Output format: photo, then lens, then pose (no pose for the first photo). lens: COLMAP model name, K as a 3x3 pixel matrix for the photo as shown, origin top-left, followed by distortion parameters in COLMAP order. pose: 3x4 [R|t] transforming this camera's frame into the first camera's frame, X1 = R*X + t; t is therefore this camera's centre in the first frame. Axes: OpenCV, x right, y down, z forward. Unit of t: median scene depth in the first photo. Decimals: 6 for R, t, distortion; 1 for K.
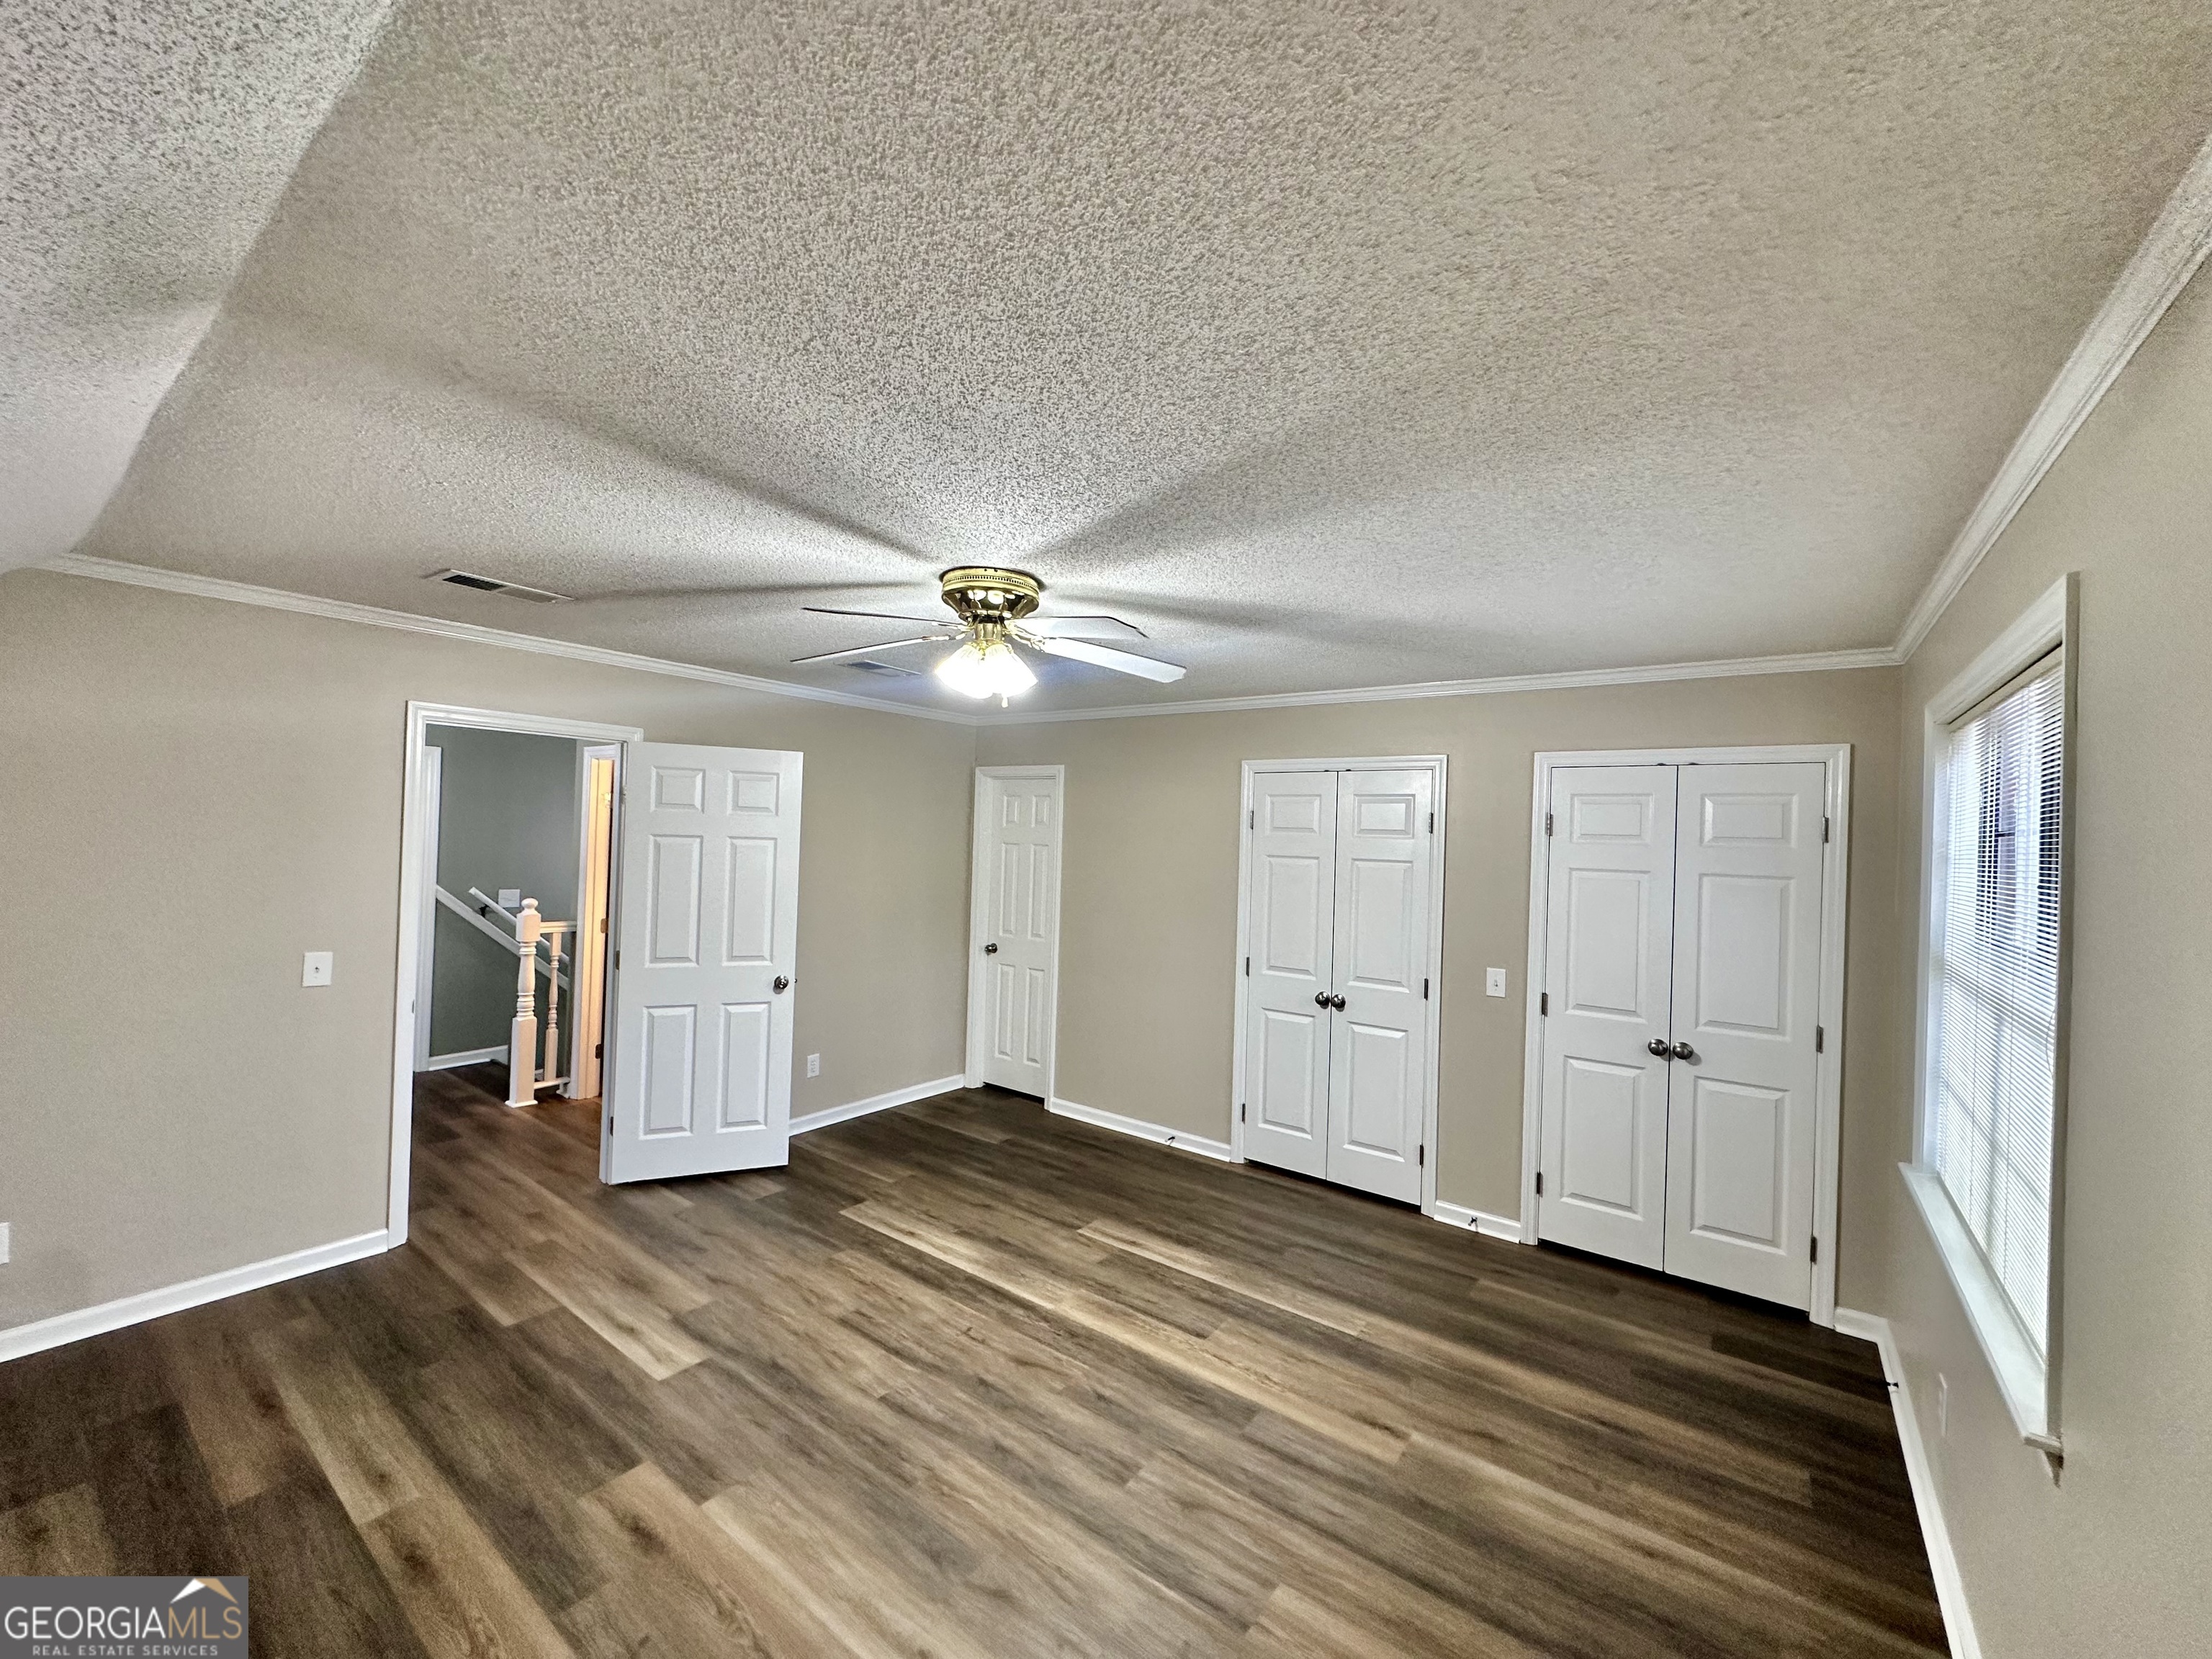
lens RADIAL K [[880.4, 0, 1107.5], [0, 880.4, 832.1], [0, 0, 1]] dist [-0.002045, 0.000298]
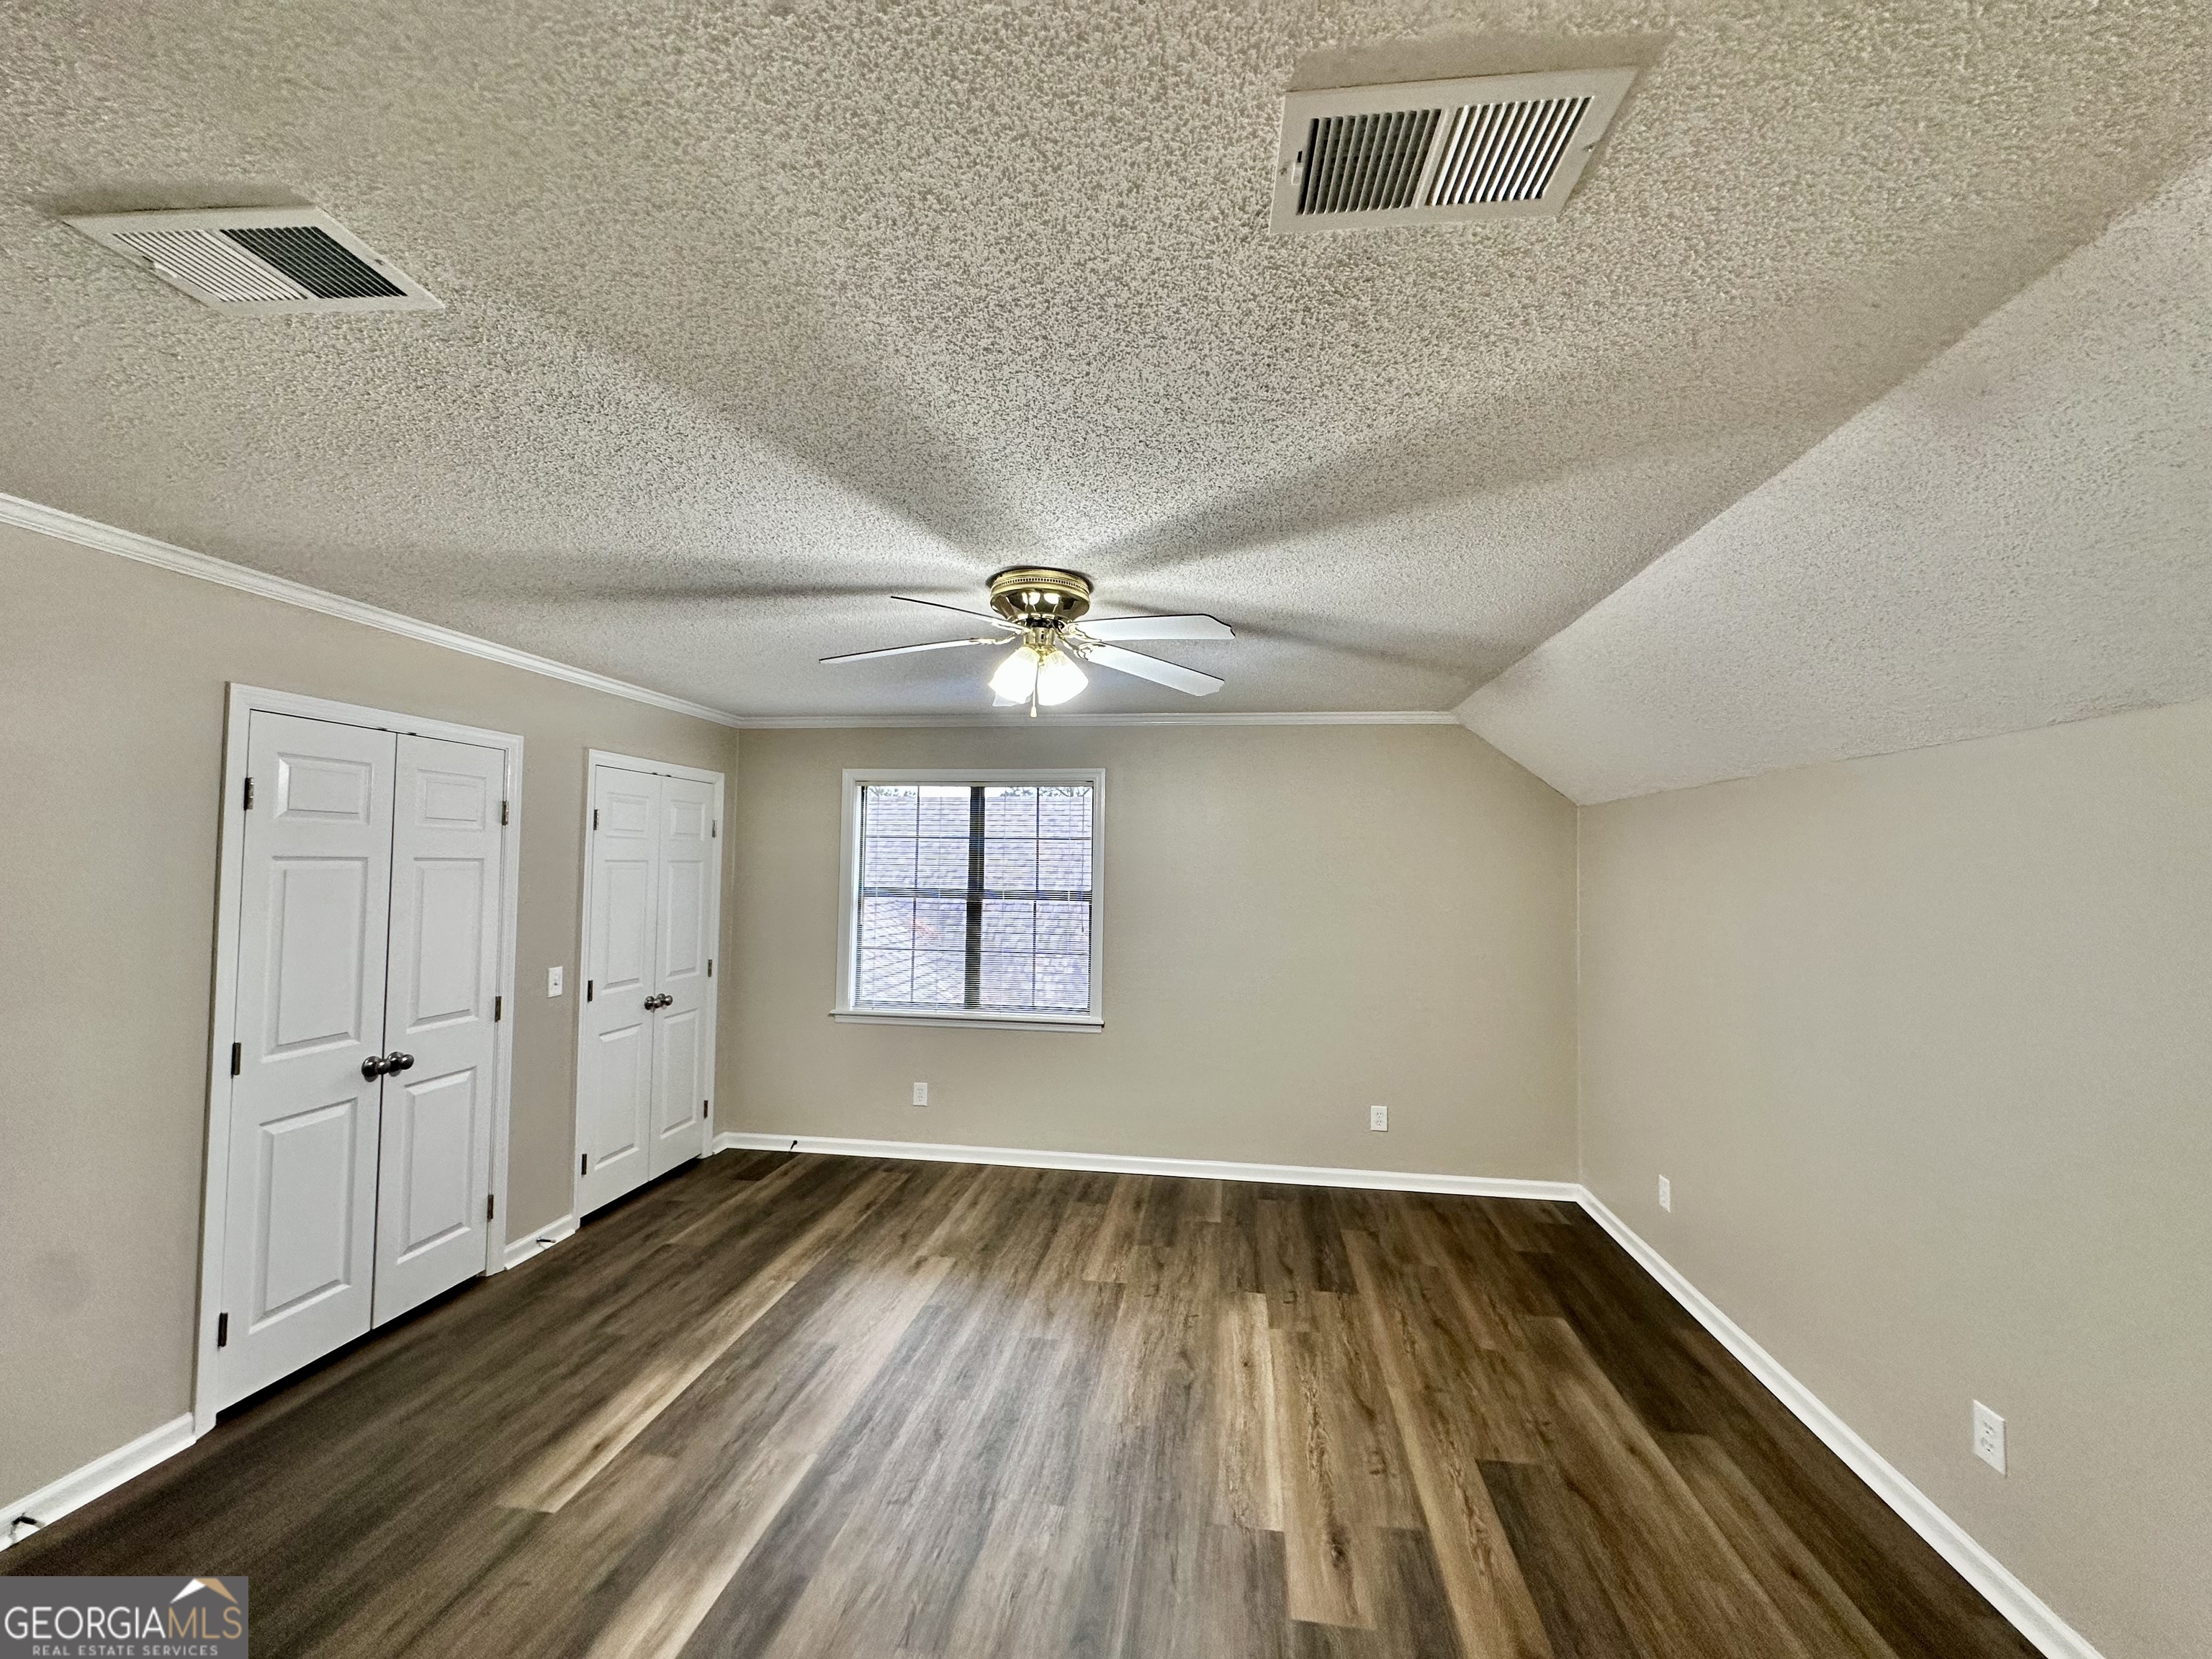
lens RADIAL K [[880.4, 0, 1107.5], [0, 880.4, 832.1], [0, 0, 1]] dist [-0.002045, 0.000298]
pose [[-0.481456, -0.006372, 0.876447, -0.871986], [-0.035039, 0.999314, -0.011983, -0.002224], [-0.875769, -0.036479, -0.481349, 1.188567]]
